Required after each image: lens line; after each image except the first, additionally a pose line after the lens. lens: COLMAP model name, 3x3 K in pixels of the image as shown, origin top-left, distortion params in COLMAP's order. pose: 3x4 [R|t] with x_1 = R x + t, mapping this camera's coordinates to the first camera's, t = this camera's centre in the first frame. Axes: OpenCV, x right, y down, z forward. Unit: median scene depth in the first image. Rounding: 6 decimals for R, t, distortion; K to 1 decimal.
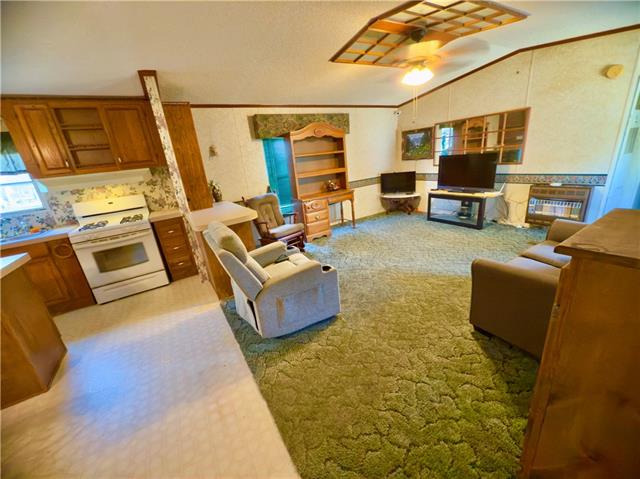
lens RADIAL K [[255.7, 0, 322.6], [0, 255.7, 240.3], [0, 0, 1]] dist [0.001116, -0.000425]
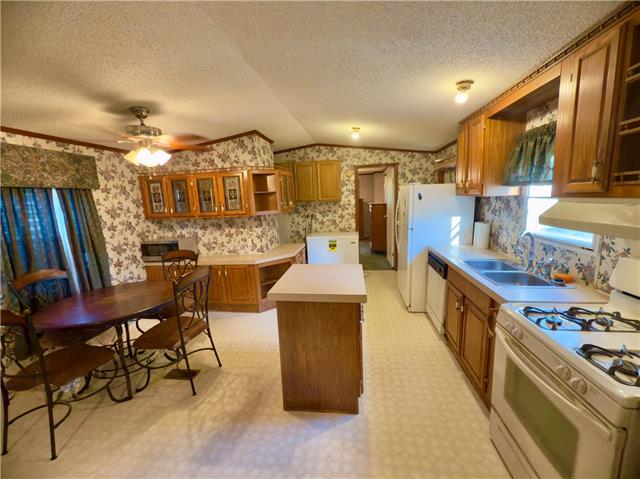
lens RADIAL K [[268.0, 0, 319.2], [0, 268.0, 240.8], [0, 0, 1]] dist [0.001151, 0.000240]
pose [[-0.635448, 0.249503, -0.730721, -0.324772], [-0.140775, 0.893058, 0.427353, -0.288999], [0.759202, 0.374428, -0.532368, 0.838124]]
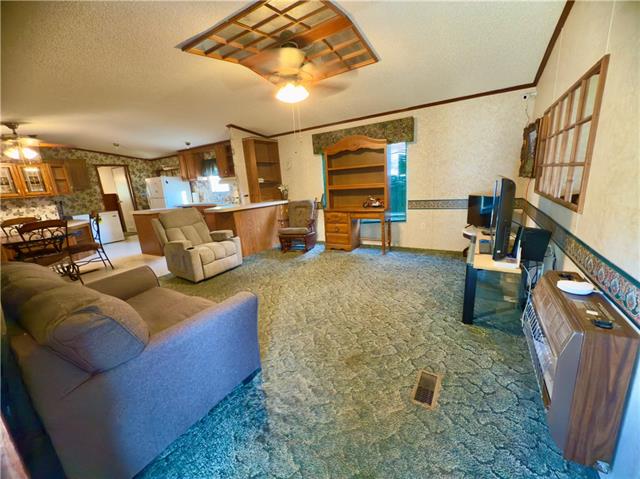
lens RADIAL K [[255.7, 0, 320.0], [0, 255.7, 241.5], [0, 0, 1]] dist [0.001116, -0.000425]
pose [[0.447155, 0.273640, -0.851571, 1.180658], [-0.261716, 0.950415, 0.167977, -0.279167], [0.855311, 0.147758, 0.496599, 0.629119]]
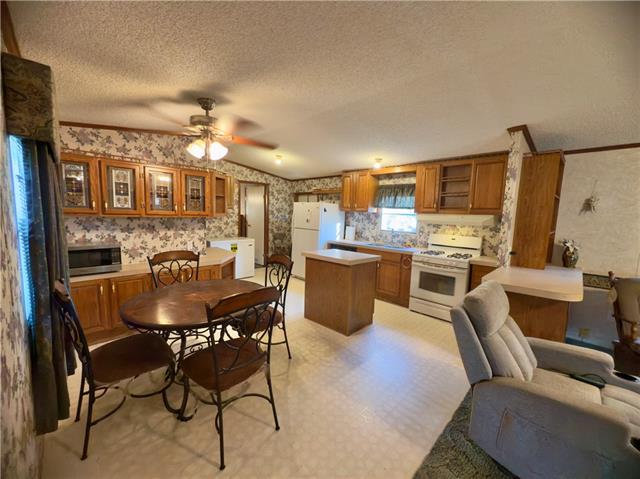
lens RADIAL K [[255.7, 0, 319.6], [0, 255.7, 241.2], [0, 0, 1]] dist [0.001116, -0.000425]
pose [[0.213234, 0.214177, -0.953236, 0.182790], [-0.361165, 0.923843, 0.126782, -0.065393], [0.907795, 0.317241, 0.274348, 0.115680]]
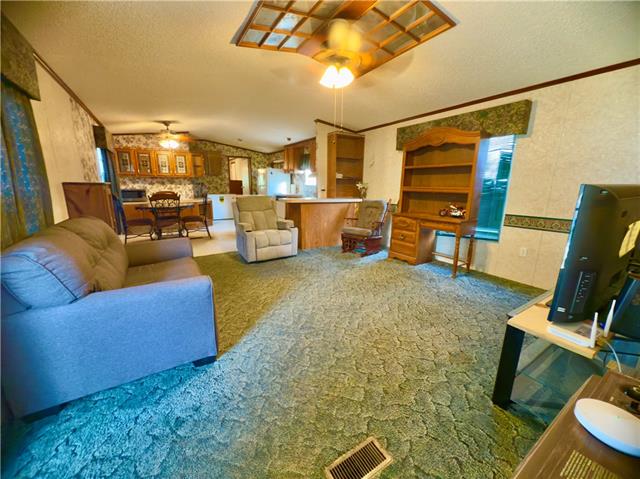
lens RADIAL K [[255.7, 0, 319.9], [0, 255.7, 241.2], [0, 0, 1]] dist [0.001116, -0.000425]
pose [[0.000081, 0.312814, -0.949814, 1.167378], [-0.325564, 0.898077, 0.295747, -0.345852], [0.945520, 0.309202, 0.101914, 0.912115]]
